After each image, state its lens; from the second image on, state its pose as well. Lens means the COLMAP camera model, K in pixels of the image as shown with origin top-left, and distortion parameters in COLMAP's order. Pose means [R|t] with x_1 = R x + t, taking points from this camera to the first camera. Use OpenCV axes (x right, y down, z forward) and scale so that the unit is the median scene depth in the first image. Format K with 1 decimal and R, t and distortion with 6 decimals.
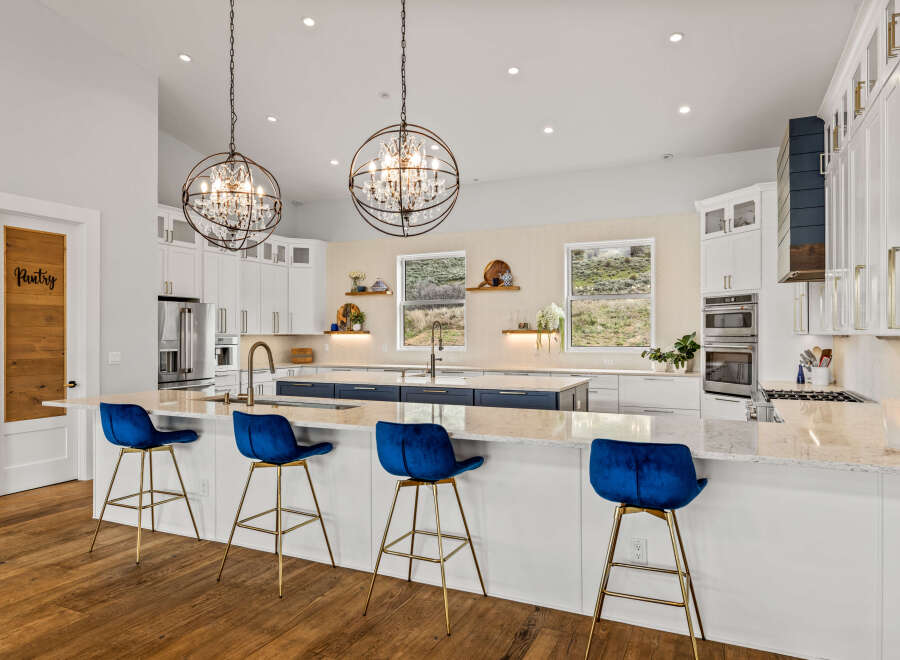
lens RADIAL K [[583.3, 0, 450.0], [0, 583.3, 330.0], [0, 0, 1]] dist [0.001177, 0.000065]
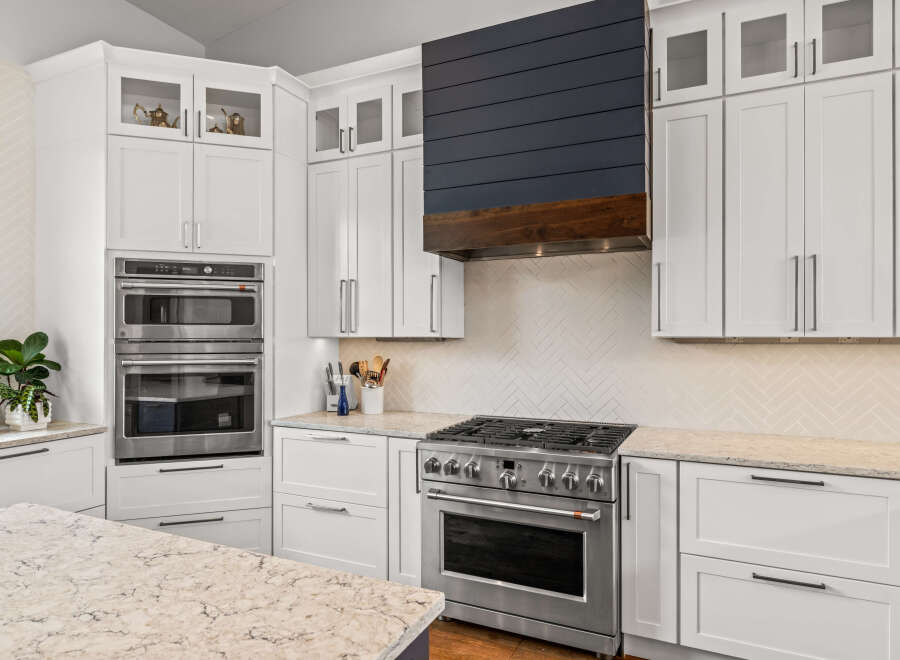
lens RADIAL K [[583.3, 0, 450.0], [0, 583.3, 330.0], [0, 0, 1]] dist [0.001177, 0.000065]
pose [[0.005739, 0.001723, 0.999982, -0.027888], [-0.006229, 0.999979, -0.001688, 0.000131], [-0.999964, -0.006220, 0.005750, 0.796780]]
